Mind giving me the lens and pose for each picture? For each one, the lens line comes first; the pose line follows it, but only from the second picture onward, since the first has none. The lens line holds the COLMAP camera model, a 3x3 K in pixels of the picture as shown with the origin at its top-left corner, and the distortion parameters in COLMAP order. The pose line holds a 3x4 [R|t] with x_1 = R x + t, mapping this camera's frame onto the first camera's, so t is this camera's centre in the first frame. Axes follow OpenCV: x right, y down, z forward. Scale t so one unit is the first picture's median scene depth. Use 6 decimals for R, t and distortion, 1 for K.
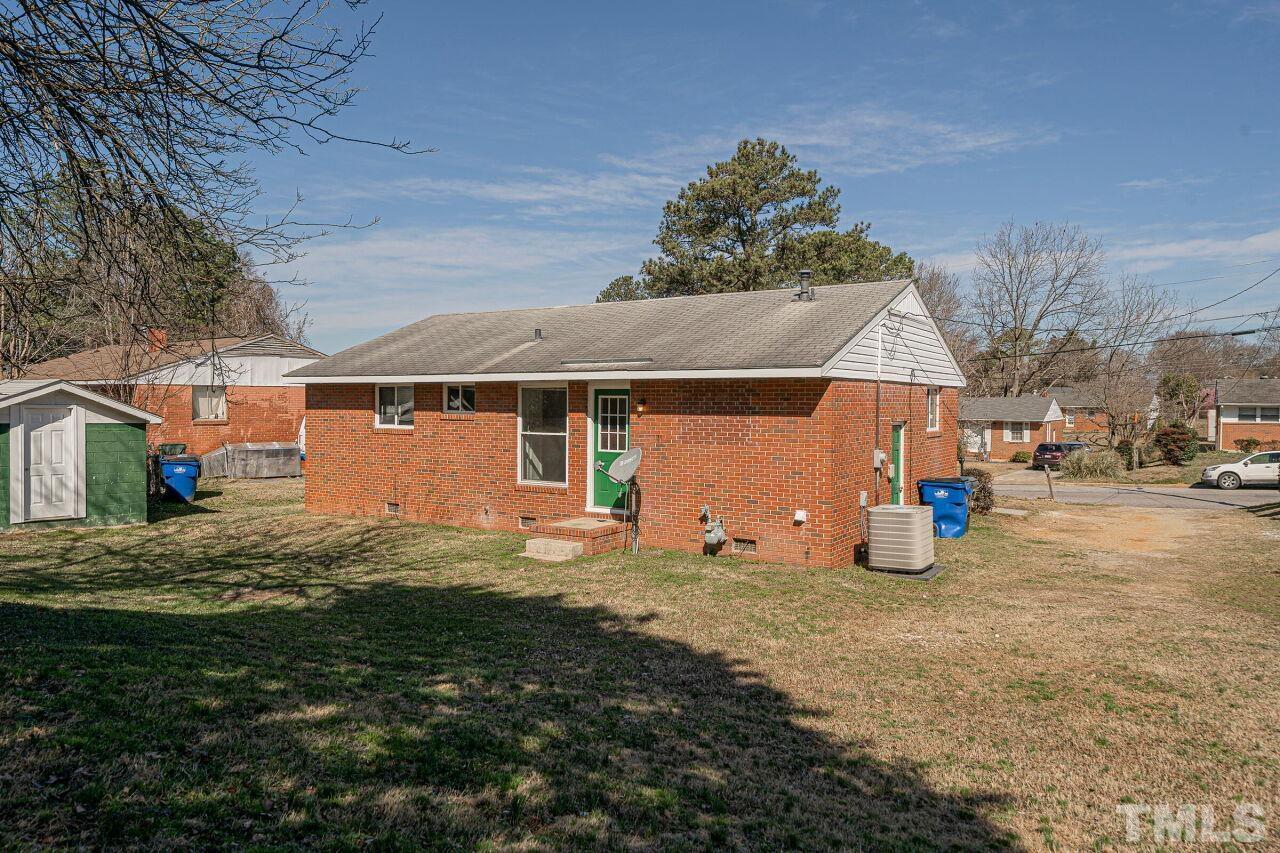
lens RADIAL K [[854.2, 0, 643.4], [0, 854.2, 416.3], [0, 0, 1]] dist [0.018153, 0.001936]
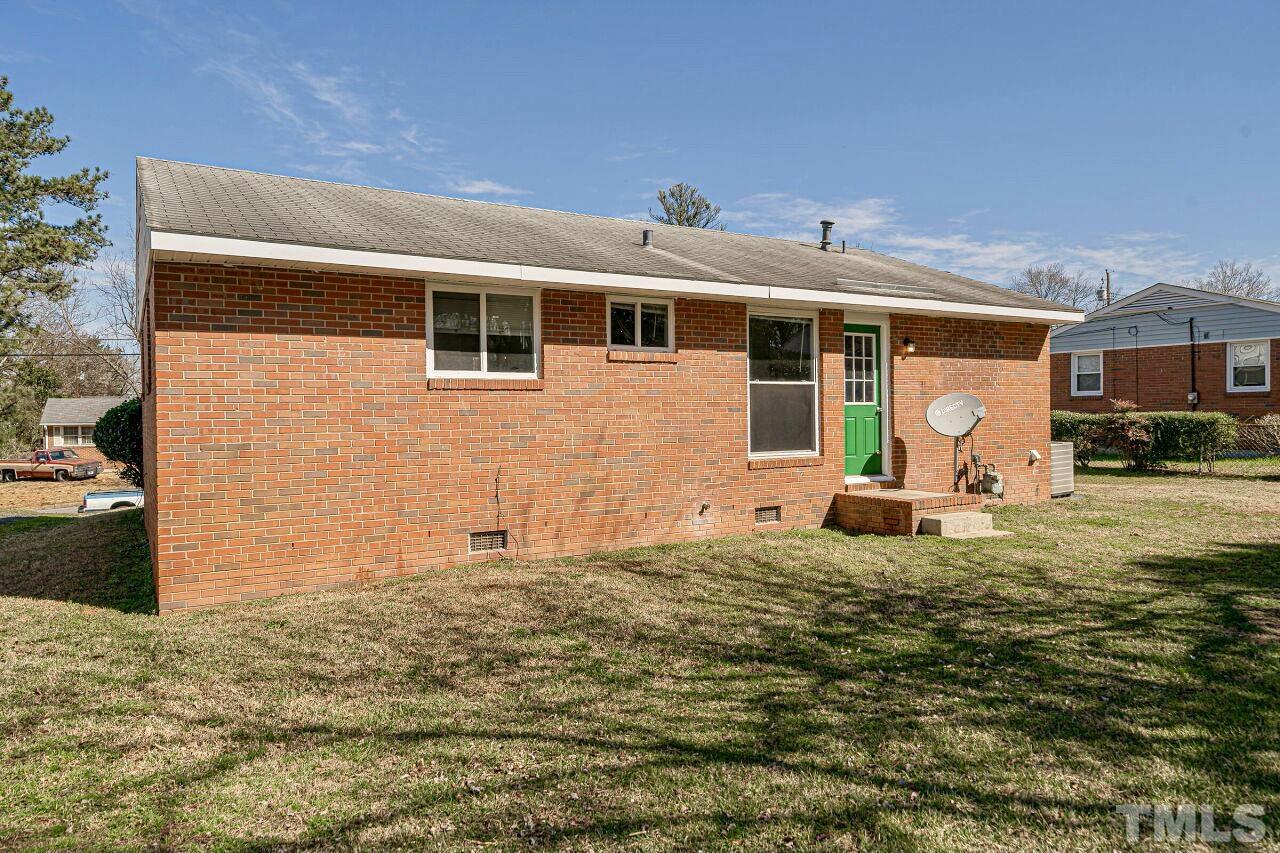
lens RADIAL K [[804.9, 0, 637.7], [0, 804.9, 431.0], [0, 0, 1]] dist [0.020245, 0.000838]
pose [[0.454377, -0.035964, 0.890083, -0.754358], [0.026005, 0.999294, 0.027101, 0.038738], [-0.890430, 0.010832, 0.454992, 0.809563]]
